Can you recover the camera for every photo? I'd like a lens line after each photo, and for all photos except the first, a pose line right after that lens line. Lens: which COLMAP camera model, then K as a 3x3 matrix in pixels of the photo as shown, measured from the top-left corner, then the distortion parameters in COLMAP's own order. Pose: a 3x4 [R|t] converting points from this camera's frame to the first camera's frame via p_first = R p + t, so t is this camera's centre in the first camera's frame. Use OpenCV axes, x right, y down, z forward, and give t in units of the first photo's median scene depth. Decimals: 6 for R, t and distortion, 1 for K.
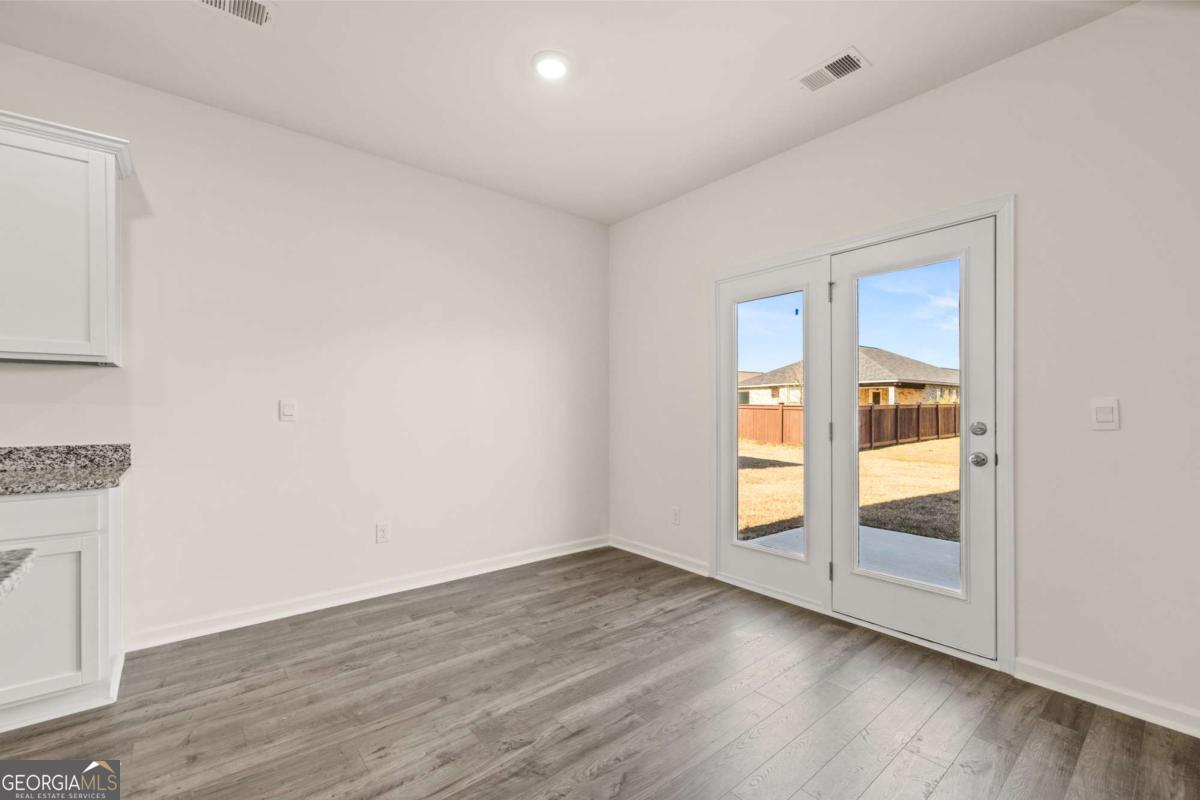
lens RADIAL K [[504.7, 0, 601.4], [0, 504.7, 407.5], [0, 0, 1]] dist [-0.001568, 0.000260]
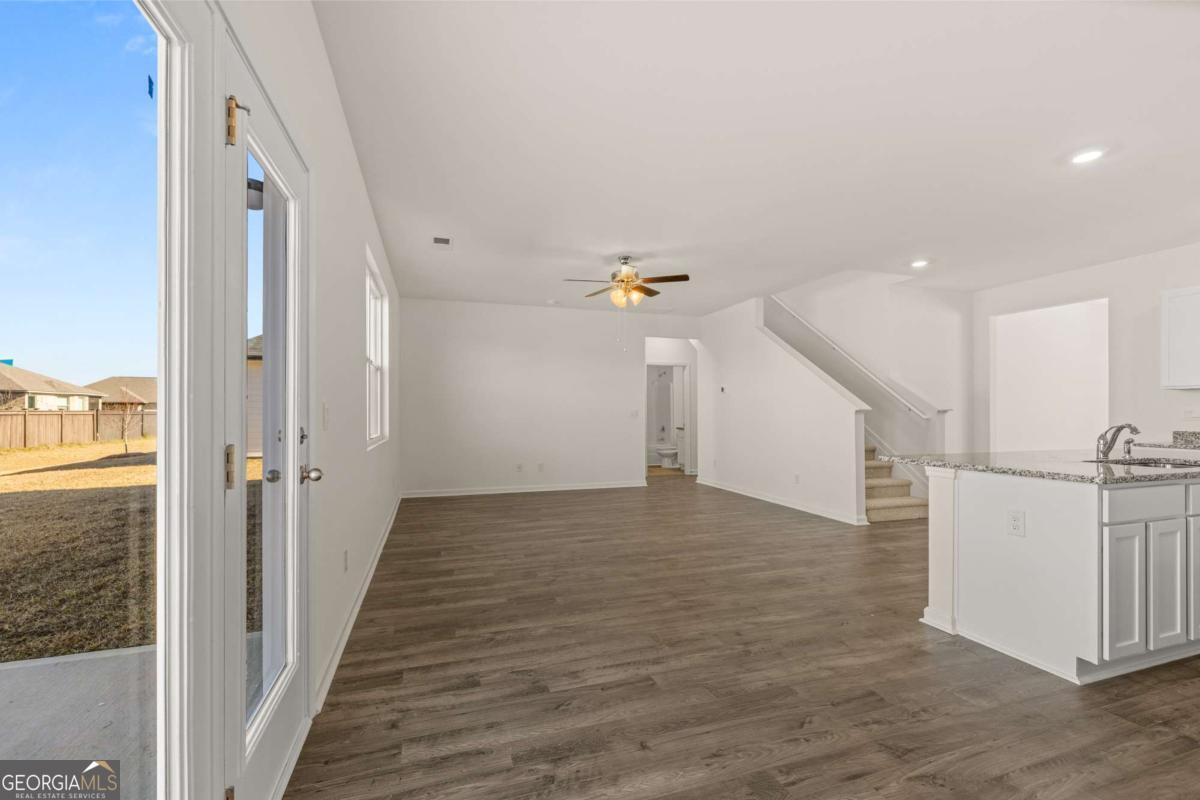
lens RADIAL K [[504.7, 0, 597.4], [0, 504.7, 410.9], [0, 0, 1]] dist [-0.001568, 0.000260]
pose [[-0.929983, -0.003772, 0.367583, 0.043899], [-0.004170, 0.999991, -0.000288, 0.001674], [-0.367579, -0.001801, -0.929991, 1.742746]]
